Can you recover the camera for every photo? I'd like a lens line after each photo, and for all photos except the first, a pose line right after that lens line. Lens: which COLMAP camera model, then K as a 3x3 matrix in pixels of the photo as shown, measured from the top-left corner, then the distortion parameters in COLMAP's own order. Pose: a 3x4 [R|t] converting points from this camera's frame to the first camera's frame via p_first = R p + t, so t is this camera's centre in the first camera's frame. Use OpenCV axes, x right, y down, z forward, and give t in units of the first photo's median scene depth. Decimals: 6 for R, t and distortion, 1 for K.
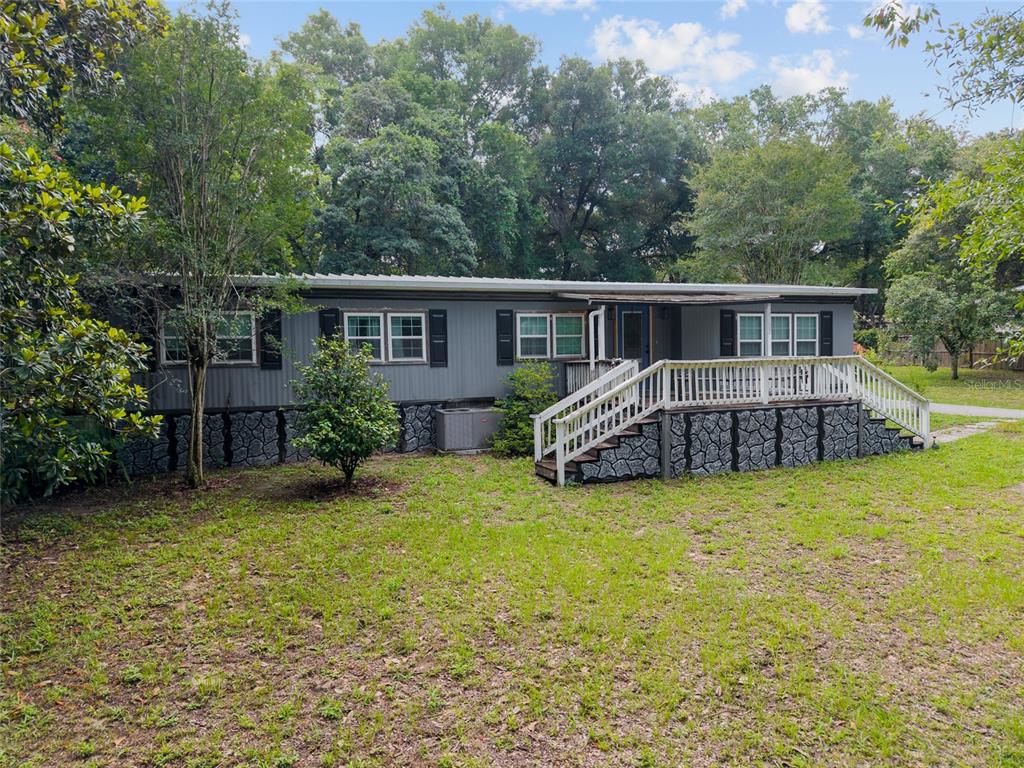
lens RADIAL K [[713.9, 0, 512.3], [0, 713.9, 386.4], [0, 0, 1]] dist [0.001347, -0.020333]
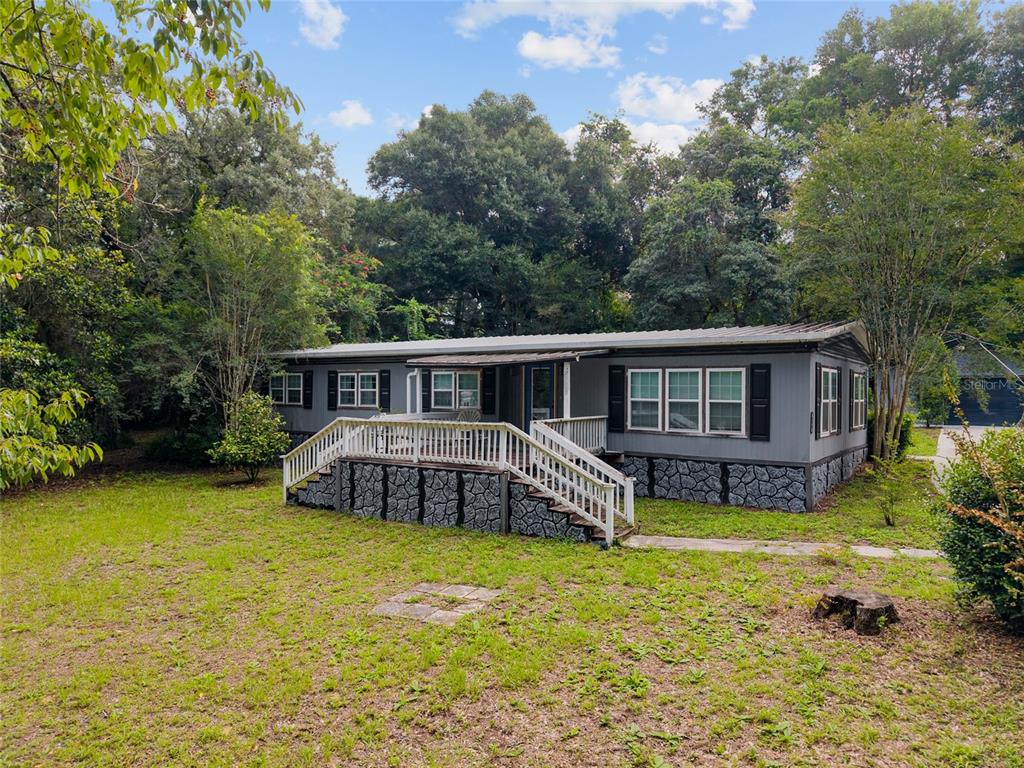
lens RADIAL K [[713.9, 0, 512.3], [0, 713.9, 382.1], [0, 0, 1]] dist [0.001347, -0.020333]
pose [[0.581630, 0.015015, -0.813315, 1.280872], [-0.050535, 0.998565, -0.017705, -0.082873], [0.811882, 0.051398, 0.581555, 0.473410]]
